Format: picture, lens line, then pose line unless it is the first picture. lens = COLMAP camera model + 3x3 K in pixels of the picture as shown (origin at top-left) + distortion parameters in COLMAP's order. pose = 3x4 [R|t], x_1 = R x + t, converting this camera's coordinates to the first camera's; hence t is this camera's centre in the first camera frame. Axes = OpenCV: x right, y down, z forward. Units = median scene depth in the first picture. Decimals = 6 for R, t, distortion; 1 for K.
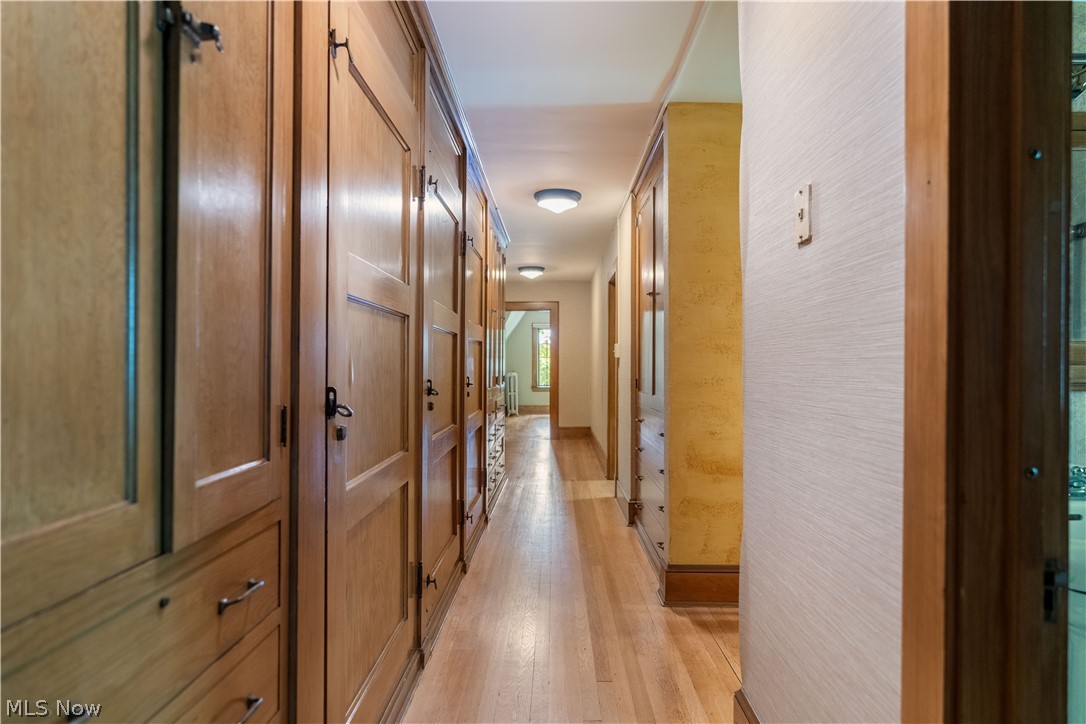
lens RADIAL K [[619.6, 0, 543.0], [0, 619.6, 362.0], [0, 0, 1]] dist [-0.000121, 0.000164]
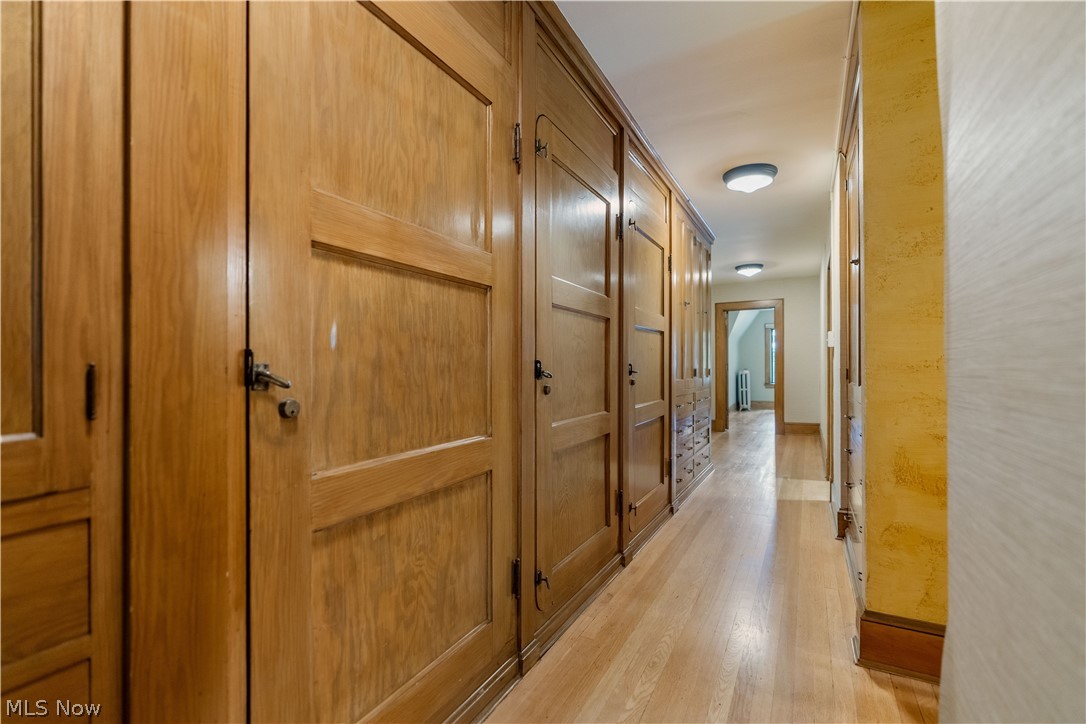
lens RADIAL K [[492.6, 0, 537.7], [0, 492.6, 365.7], [0, 0, 1]] dist [-0.004001, 0.000450]
pose [[0.884311, -0.006601, -0.466851, 0.094161], [0.006779, 0.999976, -0.001298, 0.022238], [0.466849, -0.002018, 0.884335, 0.209984]]
